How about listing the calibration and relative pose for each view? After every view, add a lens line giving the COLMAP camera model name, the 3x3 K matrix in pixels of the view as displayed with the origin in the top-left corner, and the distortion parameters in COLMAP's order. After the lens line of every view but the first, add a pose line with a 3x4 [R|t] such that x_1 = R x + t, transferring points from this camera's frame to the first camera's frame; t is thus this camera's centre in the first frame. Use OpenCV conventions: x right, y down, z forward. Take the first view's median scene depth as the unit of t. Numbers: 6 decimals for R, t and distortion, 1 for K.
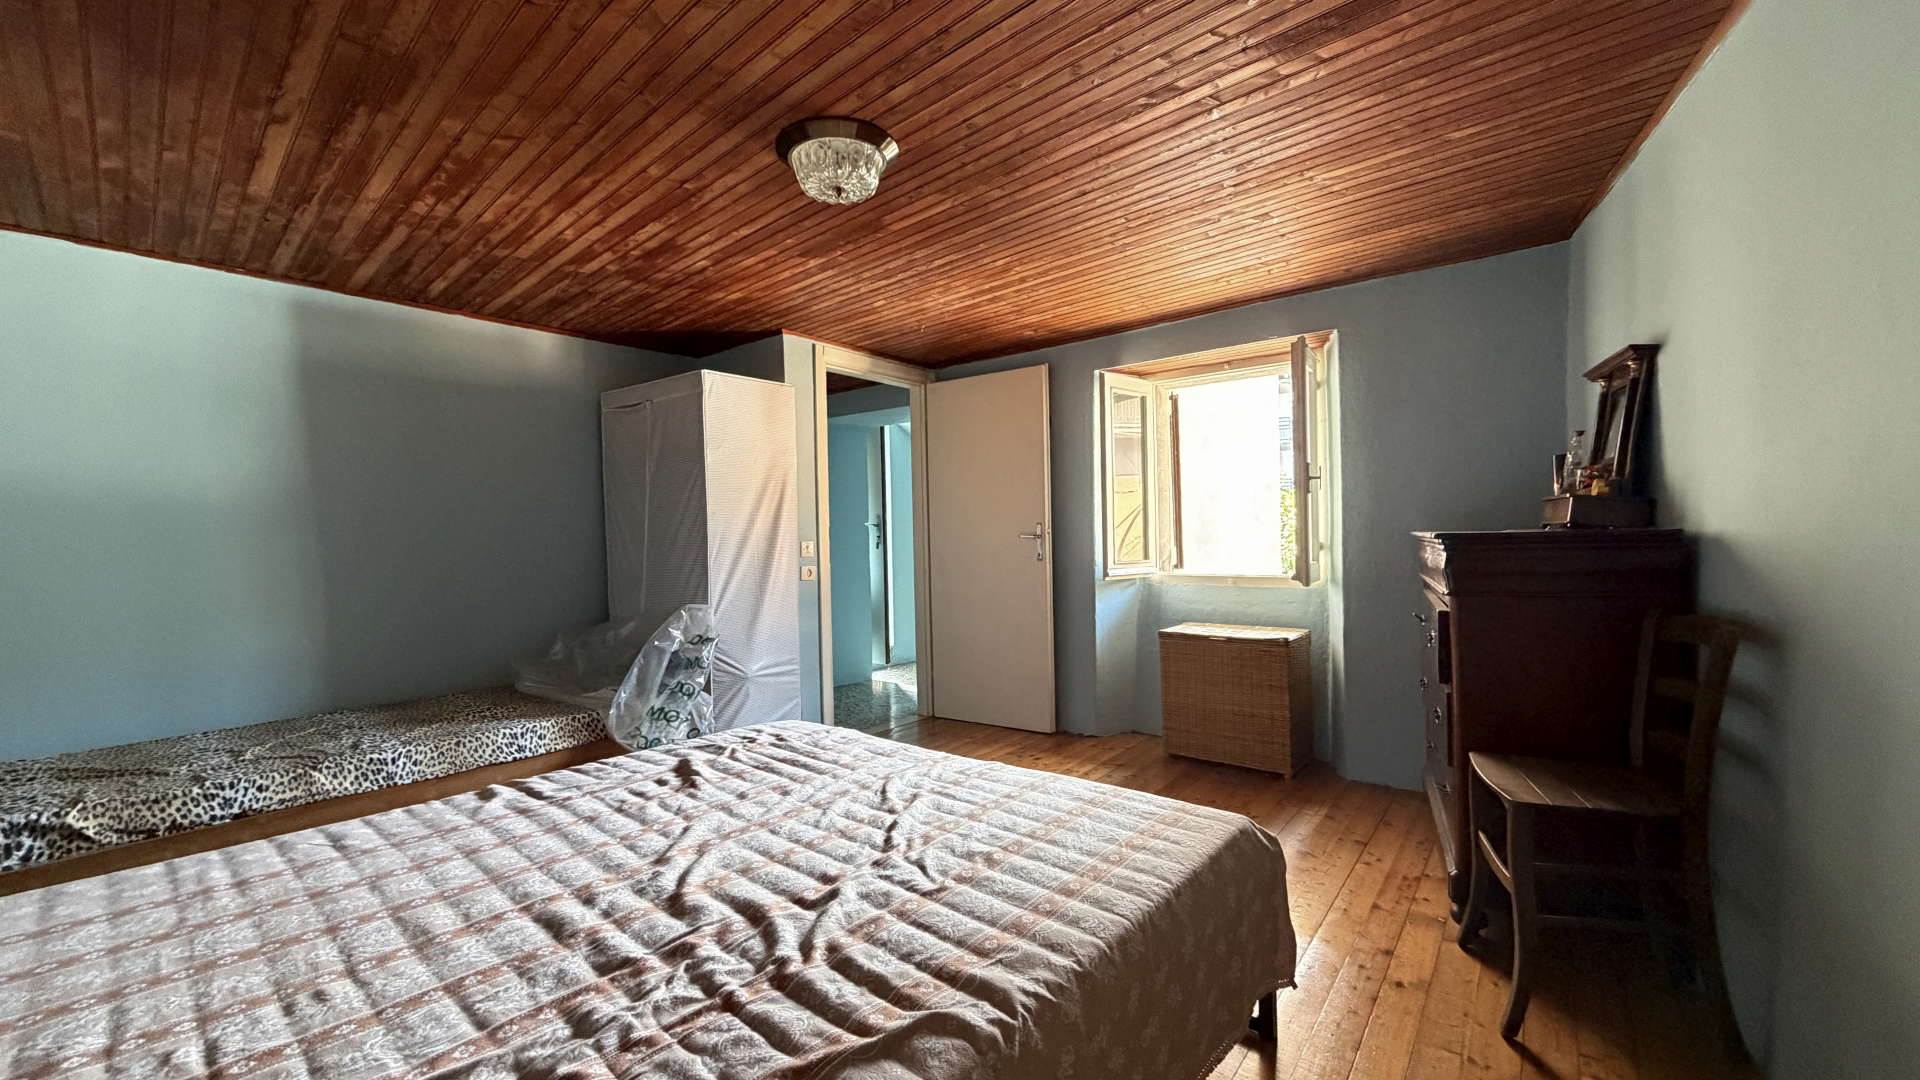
lens RADIAL K [[761.1, 0, 956.1], [0, 761.1, 542.1], [0, 0, 1]] dist [0.000257, 0.000194]
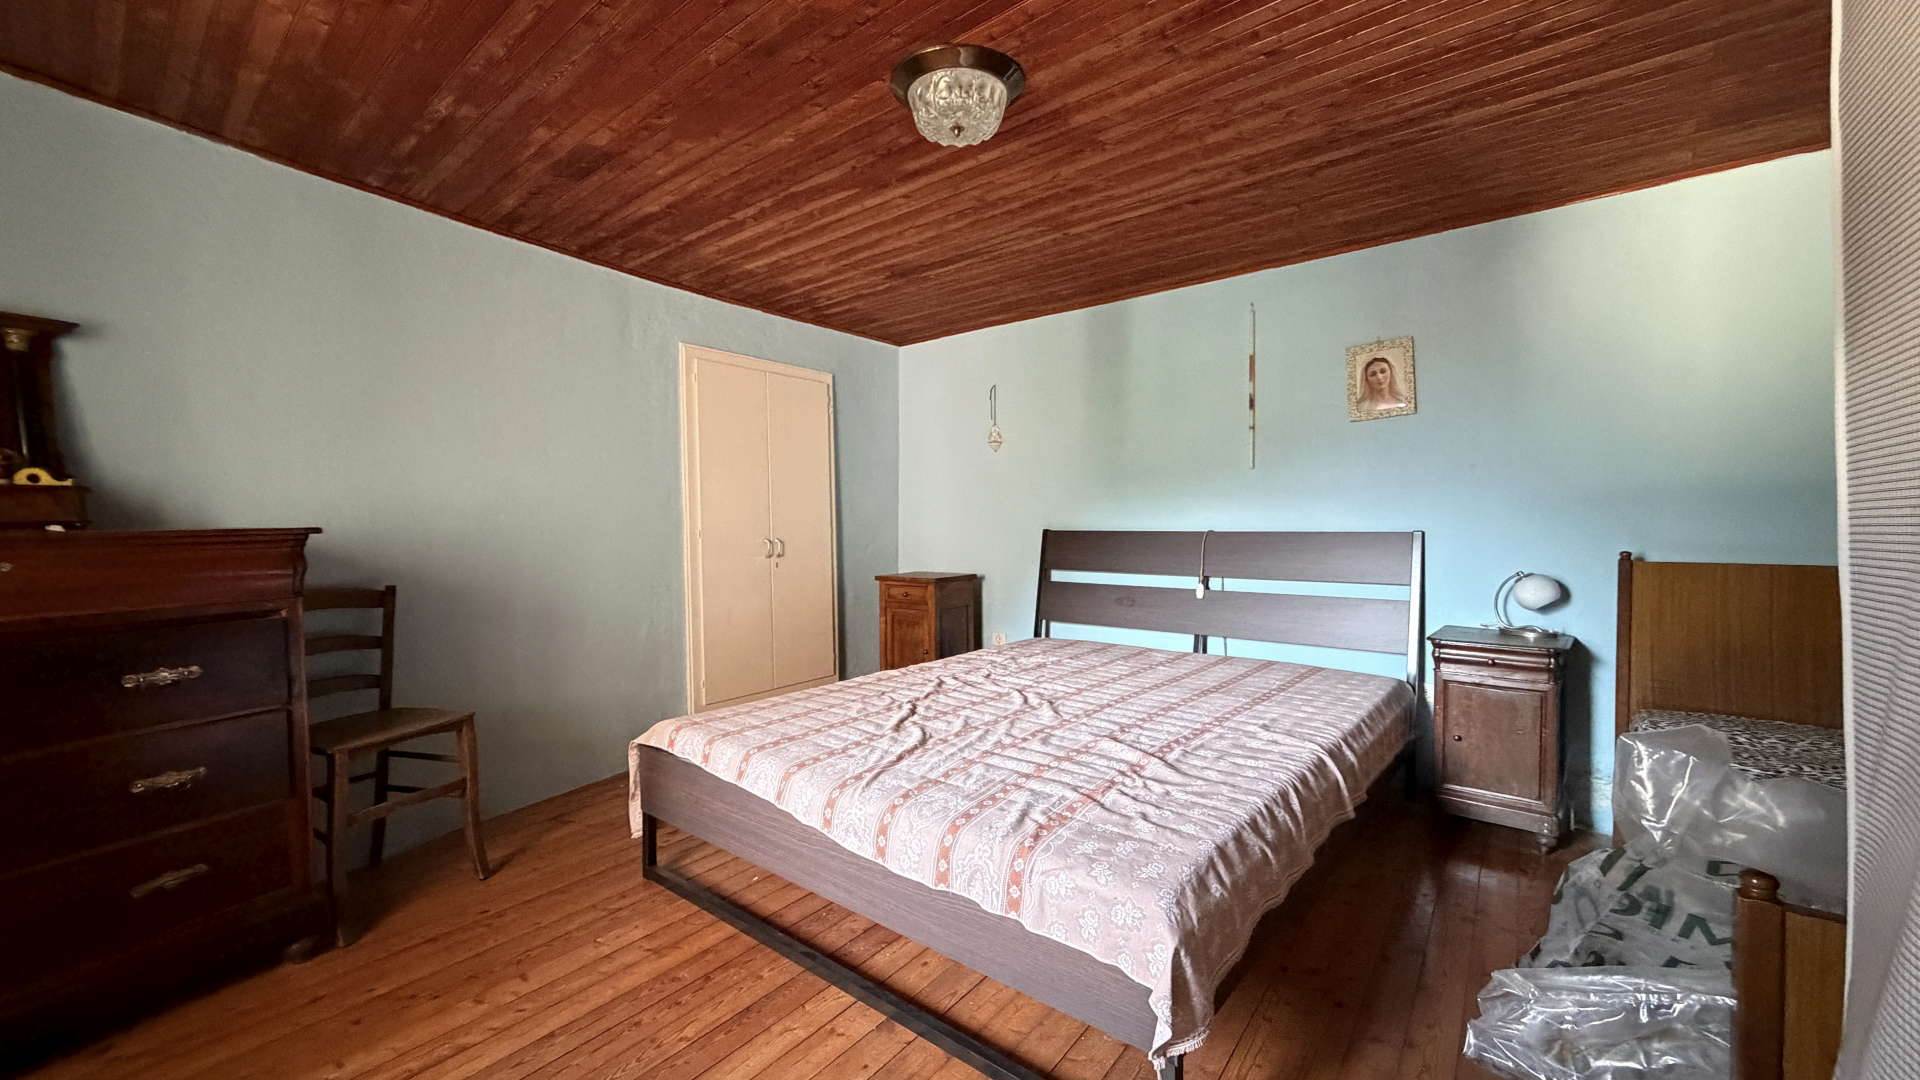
lens RADIAL K [[761.1, 0, 956.1], [0, 761.1, 542.1], [0, 0, 1]] dist [0.000257, 0.000194]
pose [[-0.998737, 0.036037, -0.035001, -0.090728], [0.034451, 0.998397, 0.044896, -0.010423], [0.036563, 0.043634, -0.998378, 1.701592]]
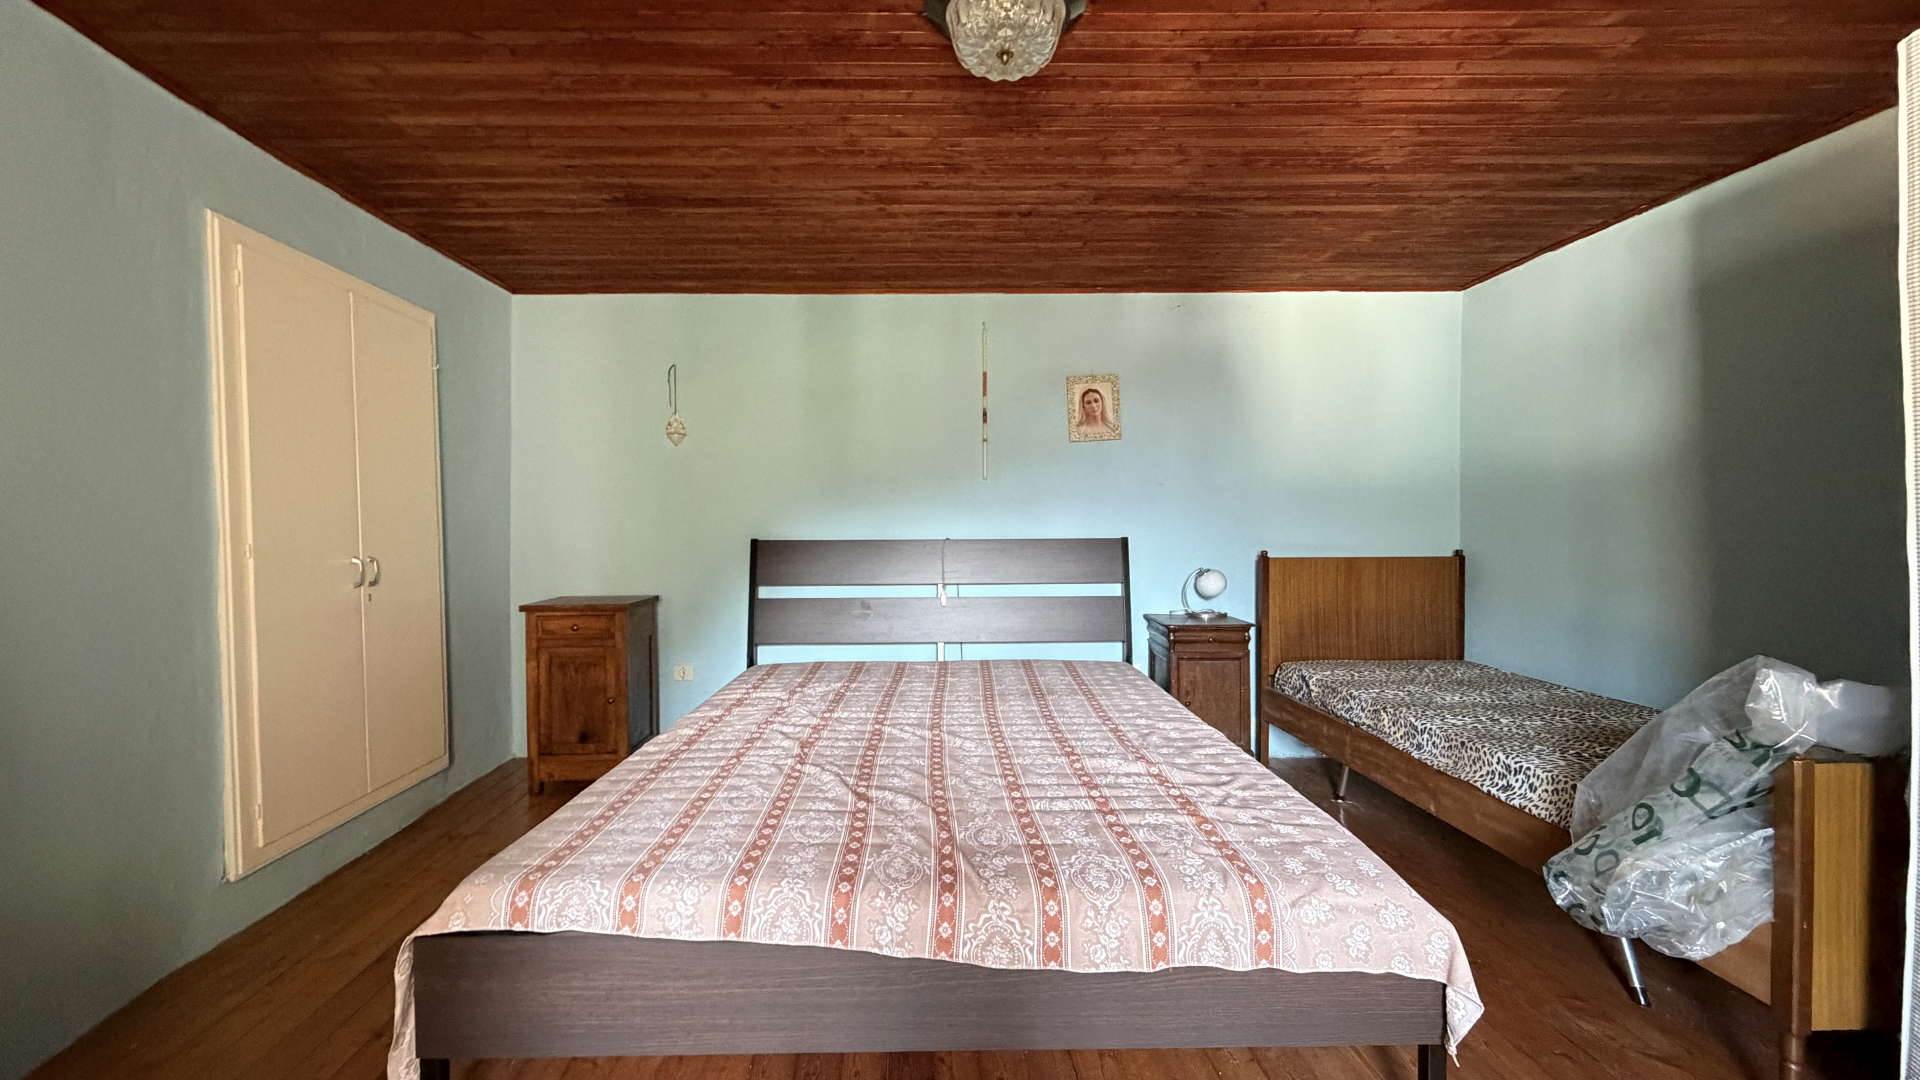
lens RADIAL K [[761.1, 0, 956.1], [0, 761.1, 542.1], [0, 0, 1]] dist [0.000257, 0.000194]
pose [[-0.733306, 0.045125, -0.678399, 0.368887], [0.016303, 0.998675, 0.048806, -0.015578], [0.679703, 0.024730, -0.733070, 1.352252]]
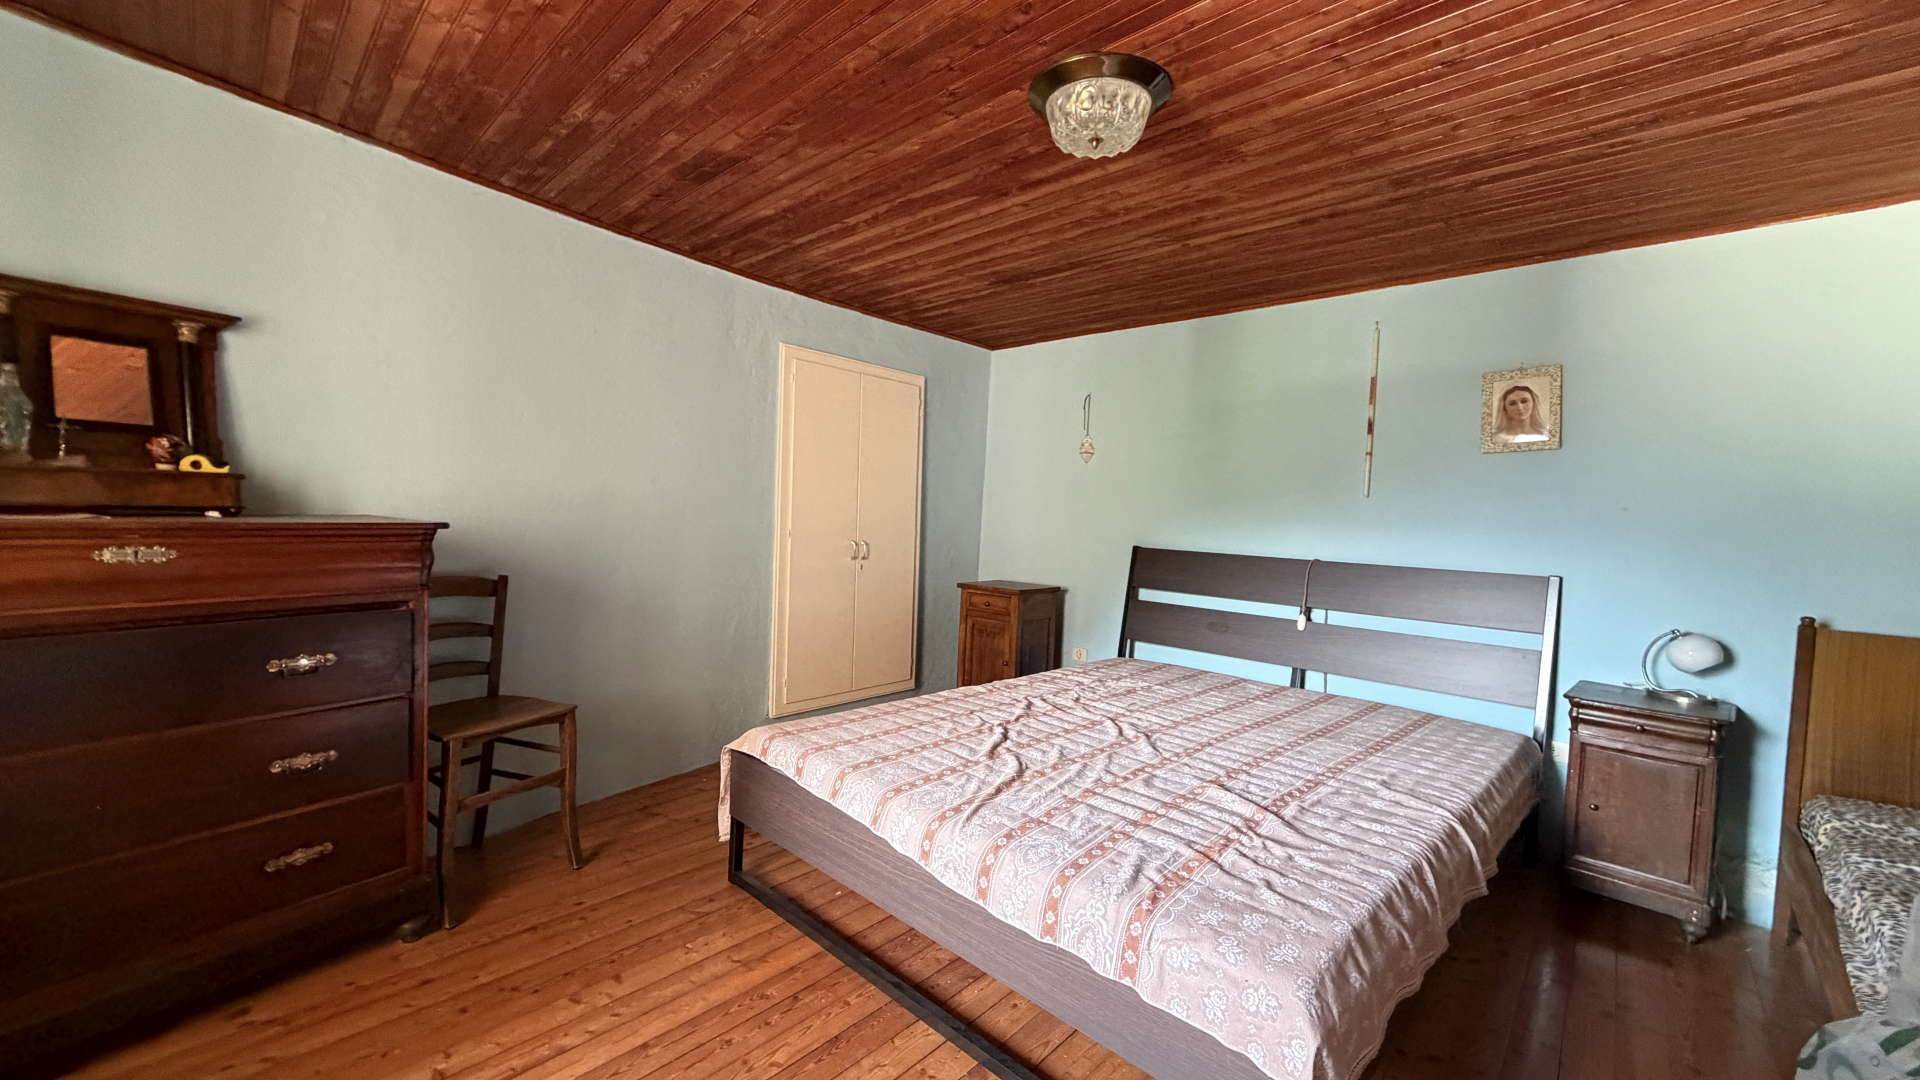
lens RADIAL K [[760.4, 0, 956.4], [0, 760.4, 543.4], [0, 0, 1]] dist [-0.000207, 0.000191]
pose [[-0.998753, -0.017695, 0.046681, -0.038786], [-0.015217, 0.998483, 0.052916, -0.043039], [-0.047546, 0.052140, -0.997507, 1.671525]]
